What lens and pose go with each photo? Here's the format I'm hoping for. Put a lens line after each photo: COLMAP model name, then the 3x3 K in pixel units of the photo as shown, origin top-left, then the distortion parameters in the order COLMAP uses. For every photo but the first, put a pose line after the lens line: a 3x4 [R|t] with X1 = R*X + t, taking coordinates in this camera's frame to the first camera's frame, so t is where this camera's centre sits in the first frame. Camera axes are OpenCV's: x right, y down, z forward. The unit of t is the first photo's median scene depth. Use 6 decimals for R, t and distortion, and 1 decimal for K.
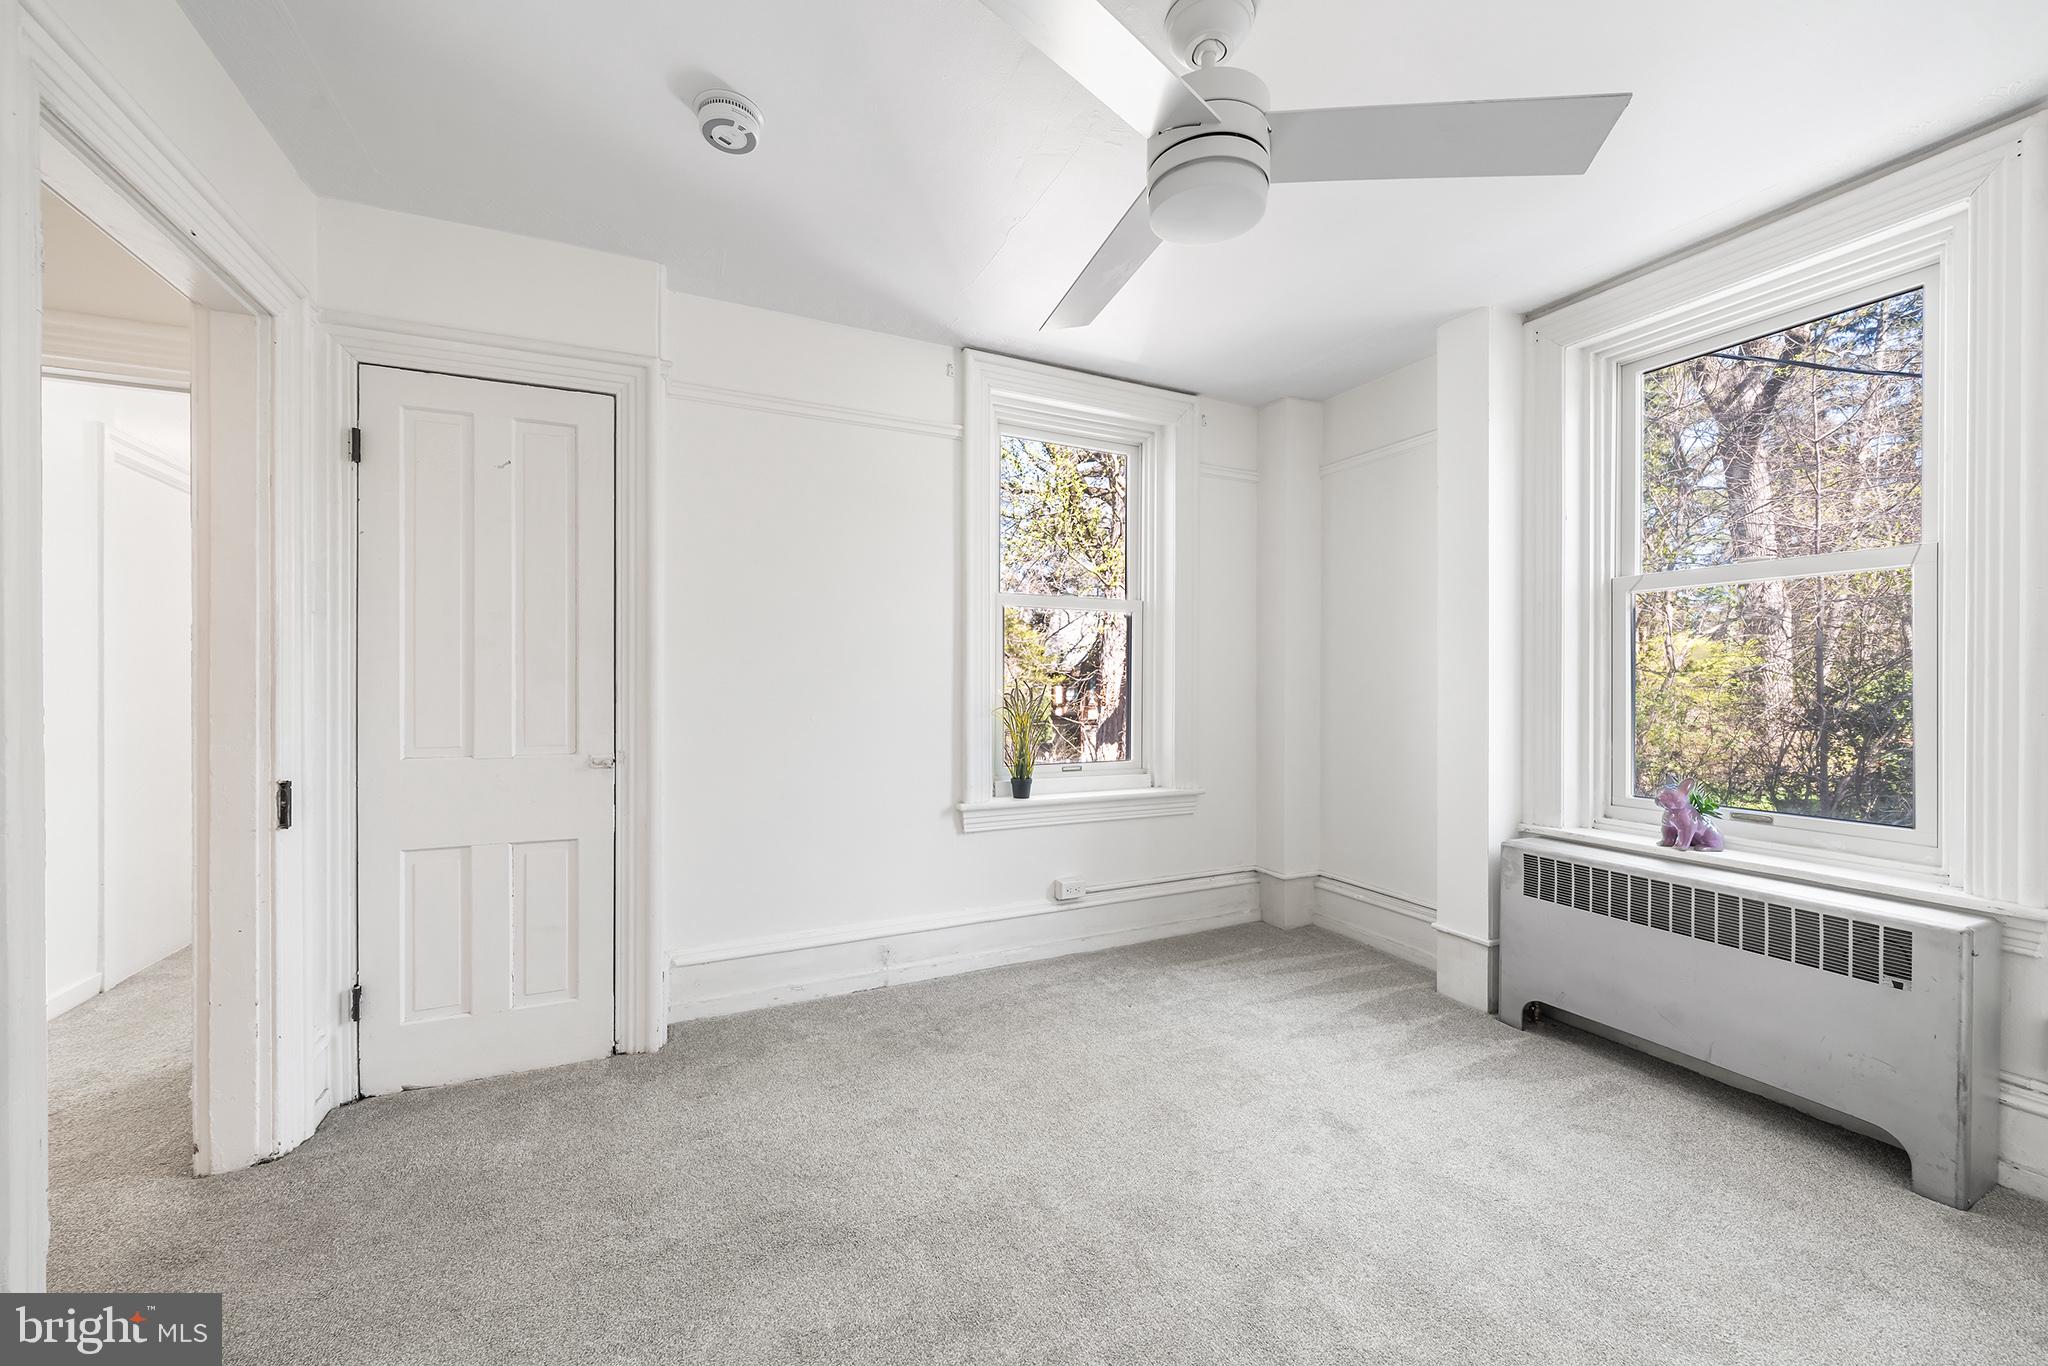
lens RADIAL K [[787.9, 0, 1032.8], [0, 787.9, 687.1], [0, 0, 1]] dist [-0.003095, 0.000200]
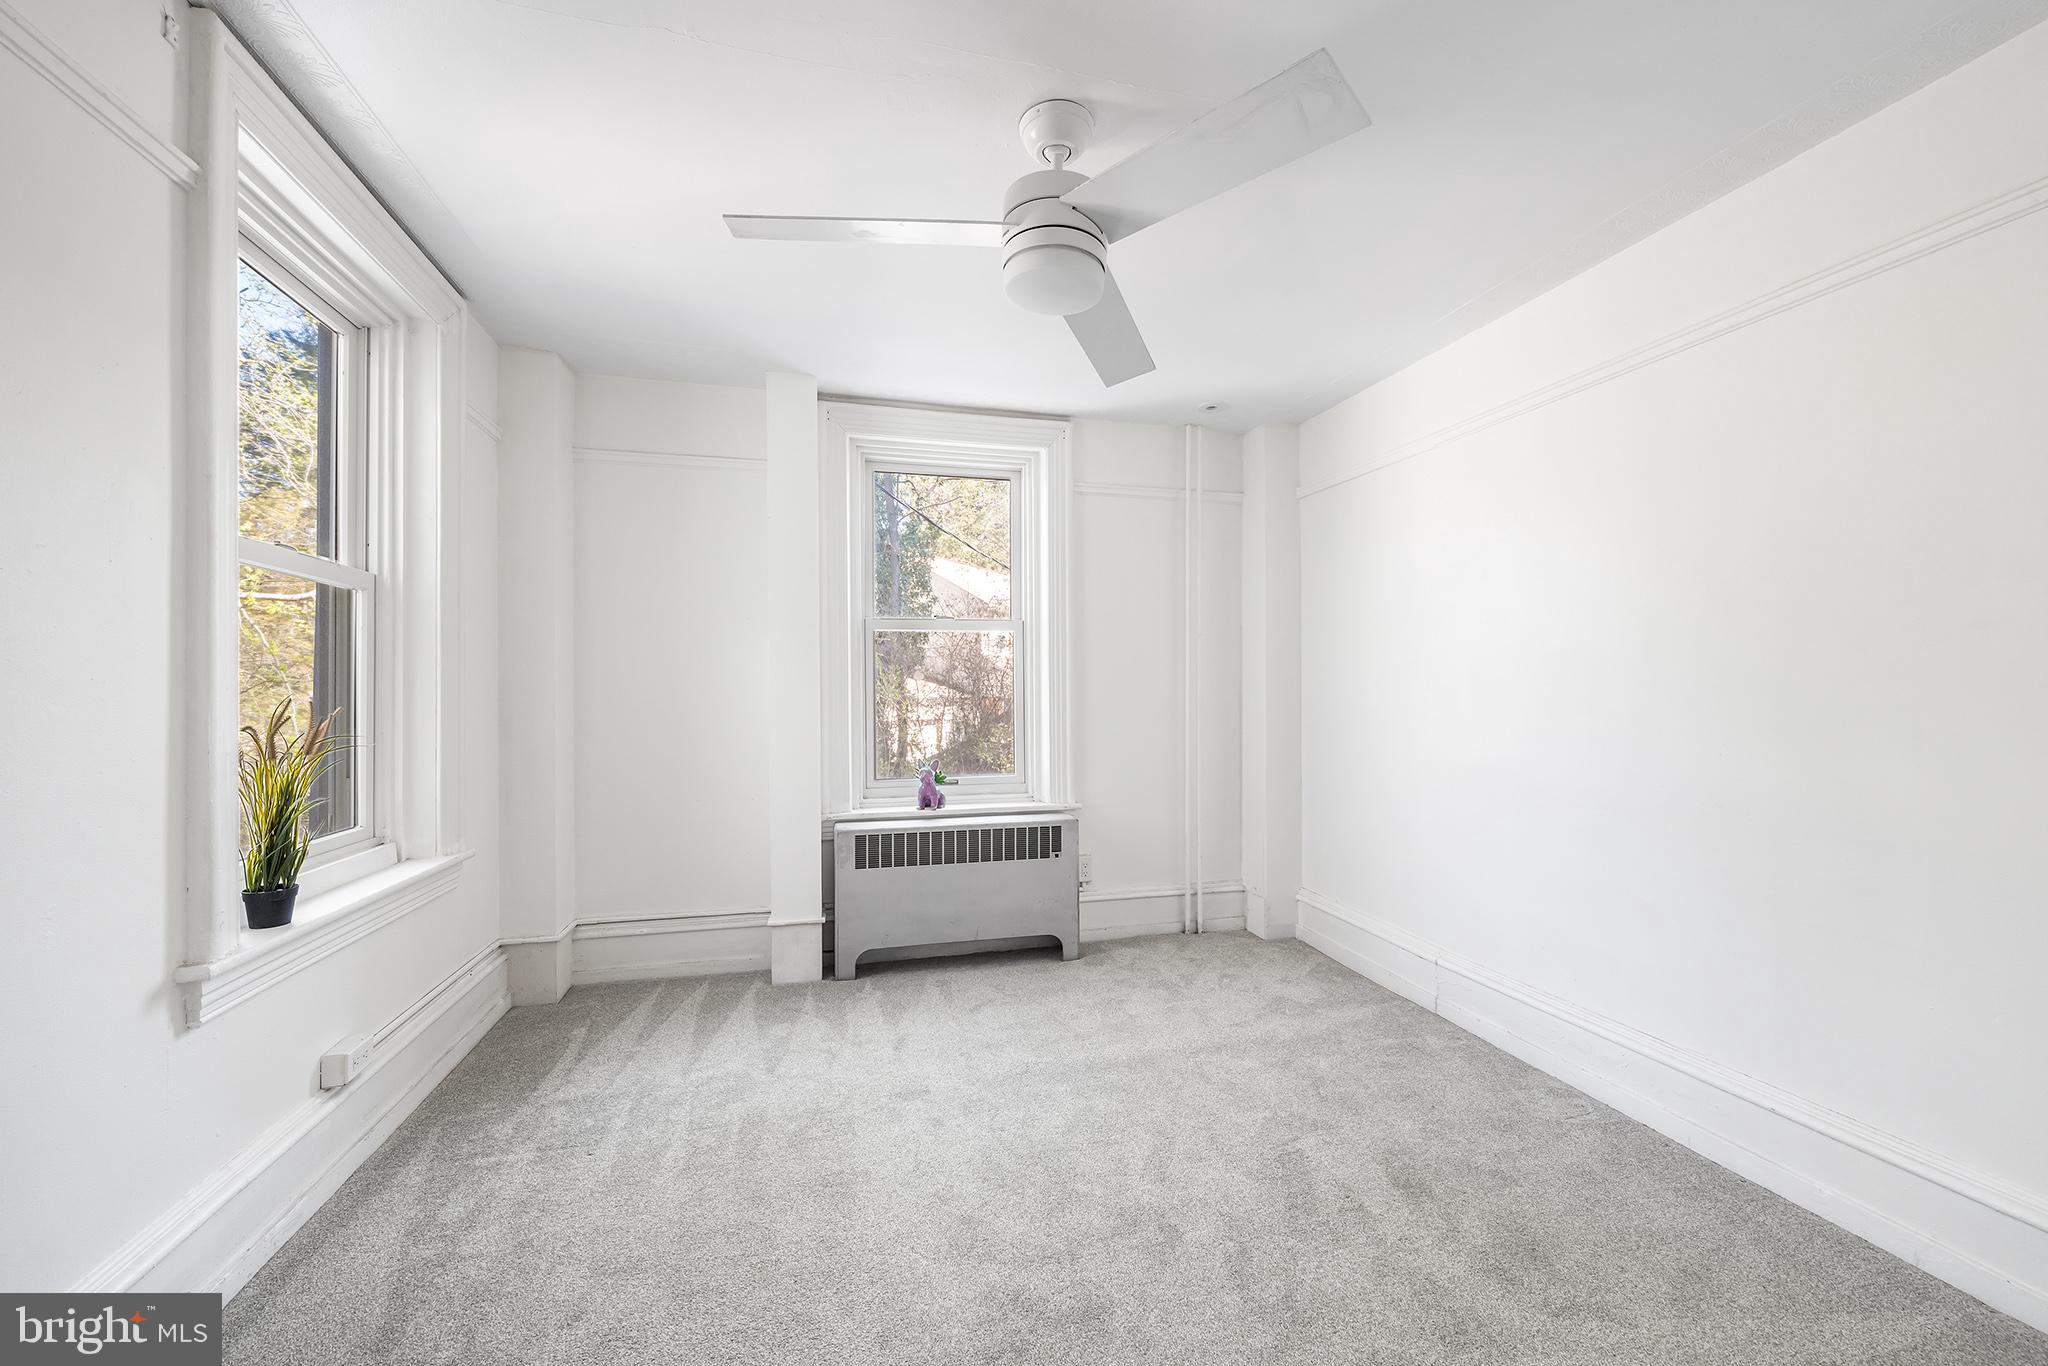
lens RADIAL K [[787.9, 0, 1032.8], [0, 787.9, 687.1], [0, 0, 1]] dist [-0.003095, 0.000200]
pose [[0.176764, 0.004393, 0.984243, -0.507328], [0.012798, 0.999895, -0.006761, -0.008979], [-0.984170, 0.013792, 0.176690, 0.468941]]
